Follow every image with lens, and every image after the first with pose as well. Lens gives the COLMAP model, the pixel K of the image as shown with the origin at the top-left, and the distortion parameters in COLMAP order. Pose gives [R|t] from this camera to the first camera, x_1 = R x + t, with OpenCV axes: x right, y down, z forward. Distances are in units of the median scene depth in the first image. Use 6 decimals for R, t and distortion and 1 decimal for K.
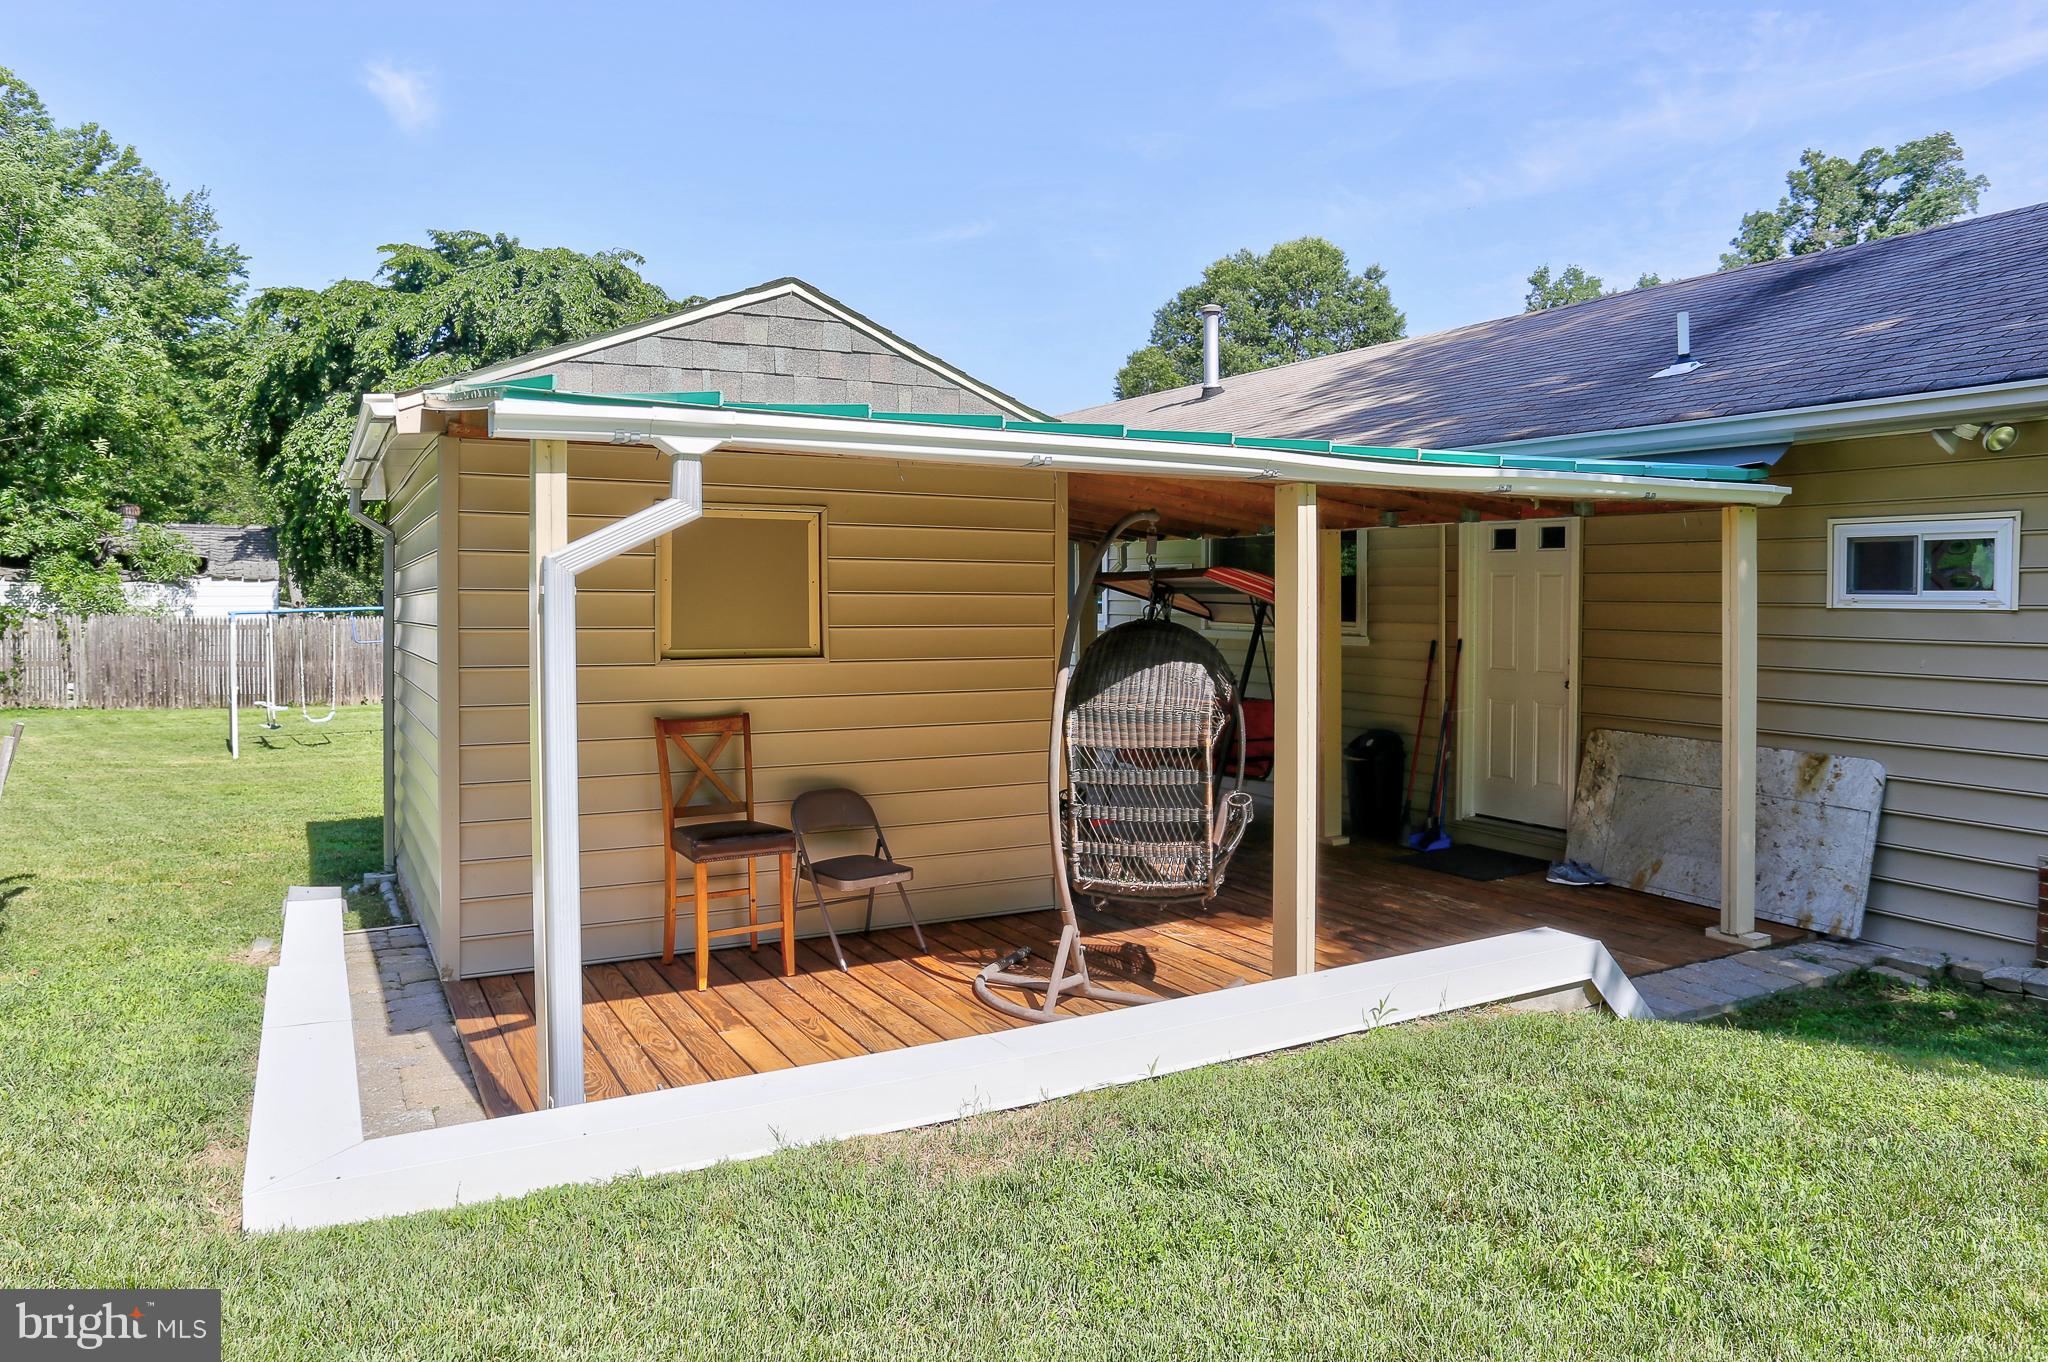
lens RADIAL K [[1346.2, 0, 996.6], [0, 1346.2, 636.0], [0, 0, 1]] dist [-0.093590, 0.083169]
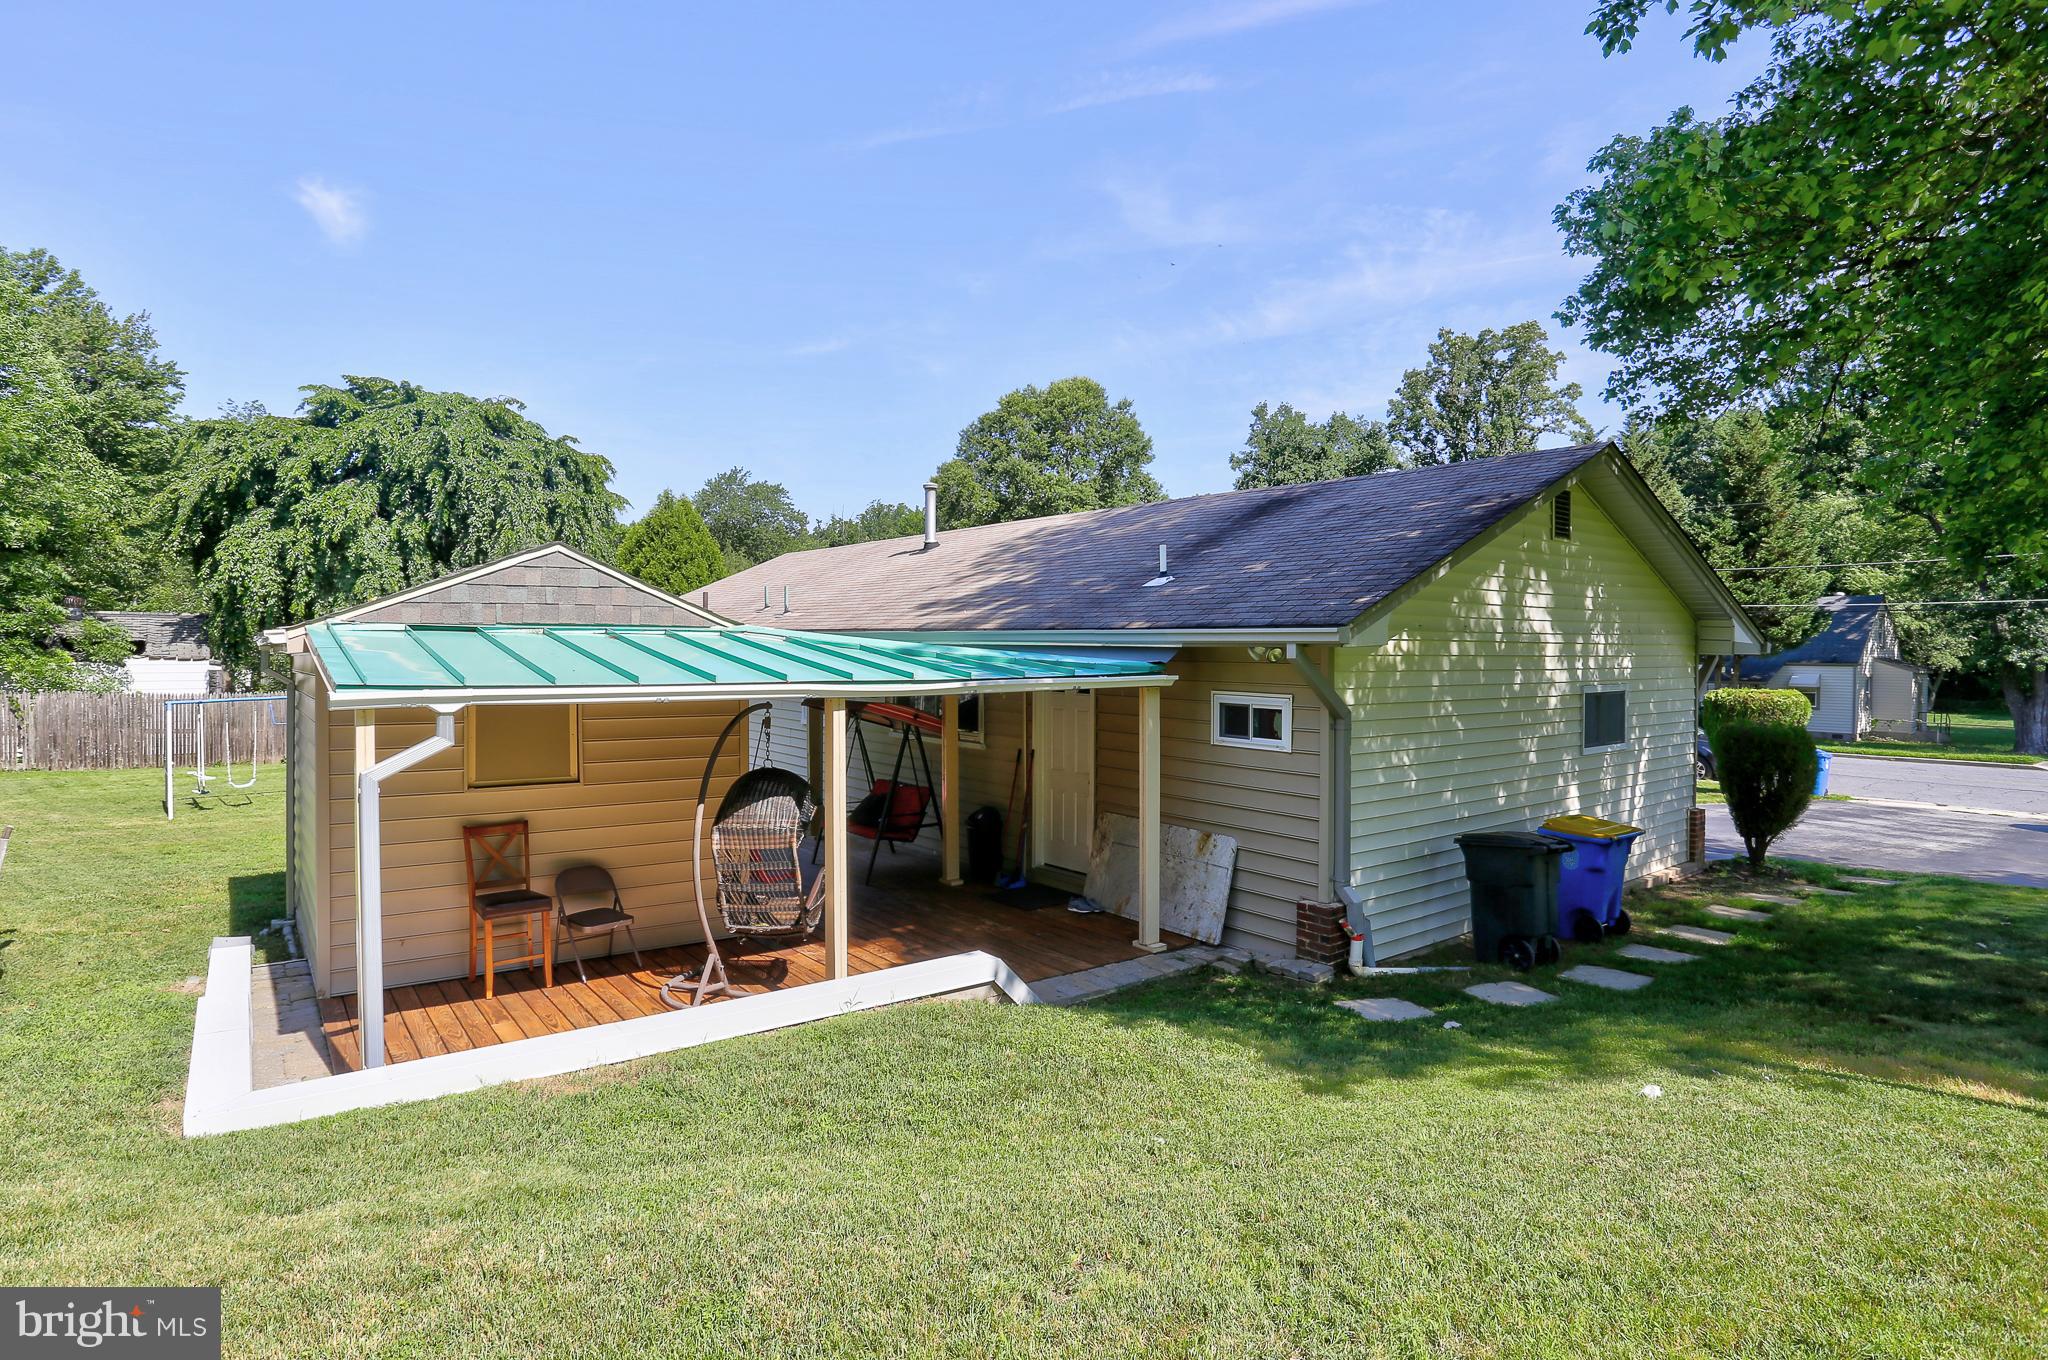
lens RADIAL K [[1105.0, 0, 1017.4], [0, 1105.0, 661.5], [0, 0, 1]] dist [-0.083372, 0.040381]
pose [[0.988860, 0.002251, 0.148829, 0.128243], [-0.000025, 0.999888, -0.014957, -0.072535], [-0.148846, 0.014786, 0.988750, -0.232365]]
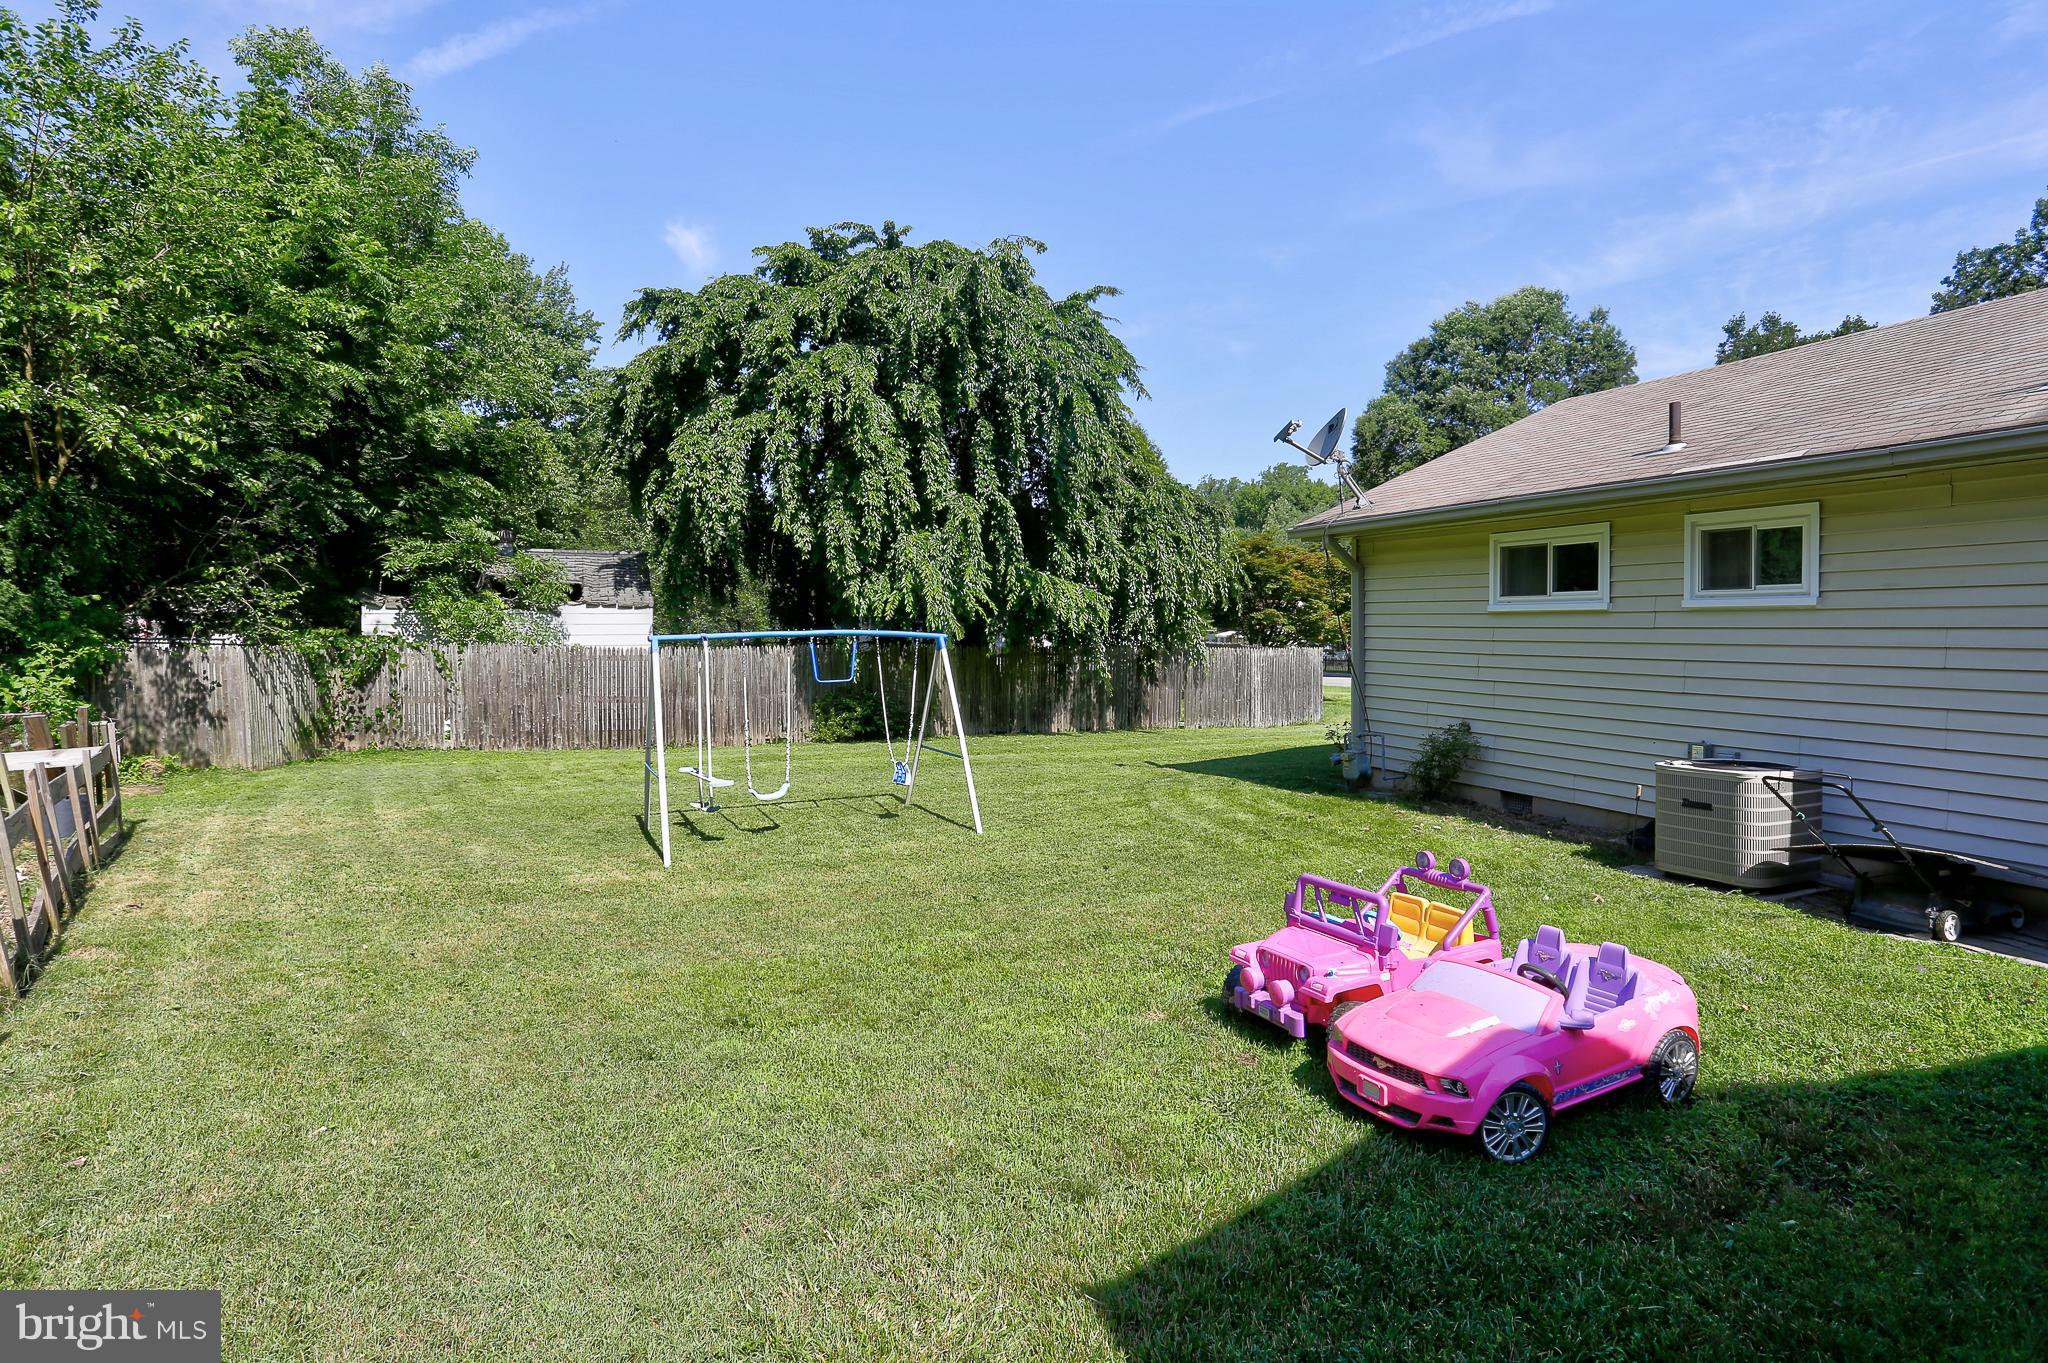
lens RADIAL K [[1058.8, 0, 955.9], [0, 1058.8, 662.7], [0, 0, 1]] dist [-0.069464, 0.026278]
pose [[0.985490, 0.001720, -0.169724, -0.589193], [-0.001610, 0.999998, 0.000787, -0.011744], [0.169725, -0.000502, 0.985491, 0.864642]]
